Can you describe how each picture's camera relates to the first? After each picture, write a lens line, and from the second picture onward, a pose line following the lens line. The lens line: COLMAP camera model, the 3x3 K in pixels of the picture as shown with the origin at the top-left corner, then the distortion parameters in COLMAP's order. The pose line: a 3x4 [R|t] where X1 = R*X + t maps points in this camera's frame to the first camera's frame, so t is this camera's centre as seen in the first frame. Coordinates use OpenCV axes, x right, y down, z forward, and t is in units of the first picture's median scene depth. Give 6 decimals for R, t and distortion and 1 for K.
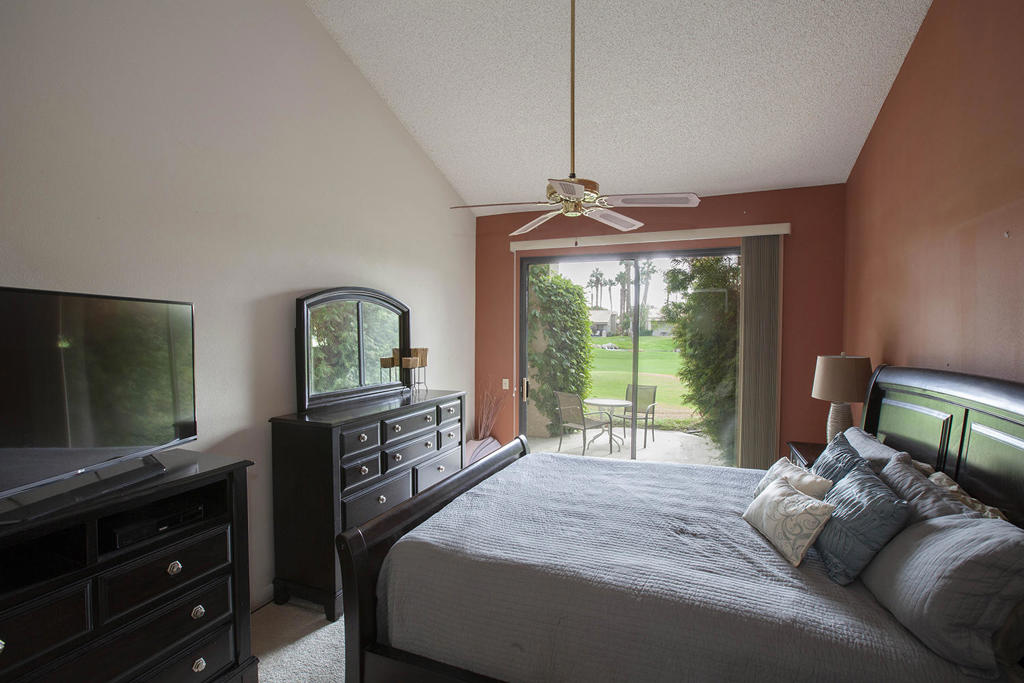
lens RADIAL K [[467.8, 0, 512.5], [0, 467.8, 346.5], [0, 0, 1]] dist [-0.021999, 0.003748]
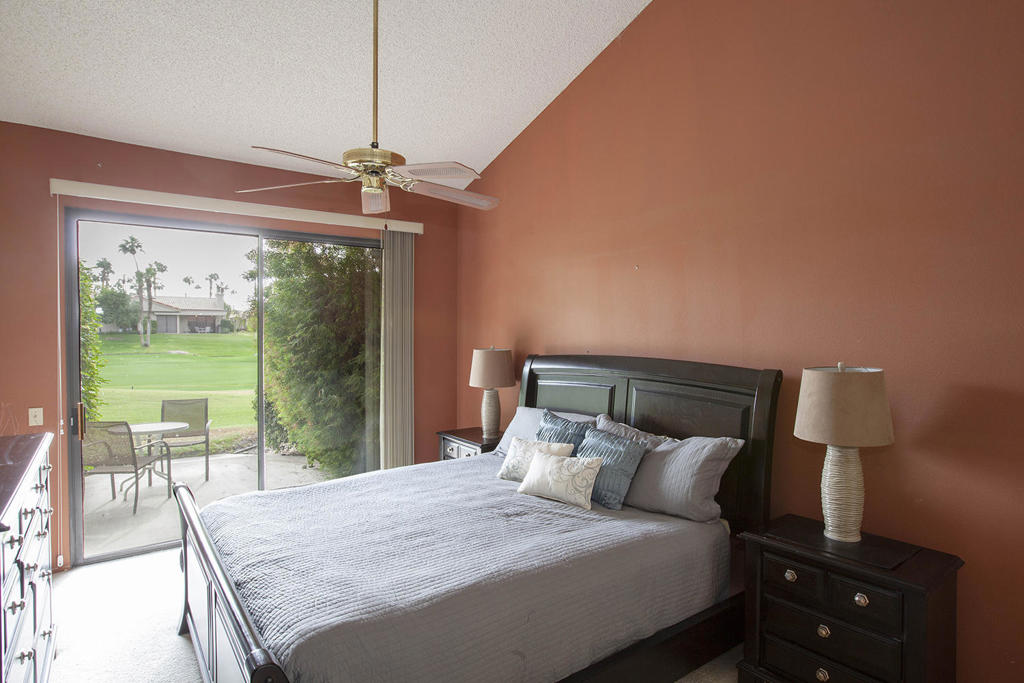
lens RADIAL K [[565.9, 0, 516.4], [0, 565.9, 343.3], [0, 0, 1]] dist [-0.044323, 0.002129]
pose [[0.527915, -0.023492, 0.848972, -0.598743], [0.026341, 0.999589, 0.011280, -0.010483], [-0.848889, 0.016408, 0.528317, 0.240321]]
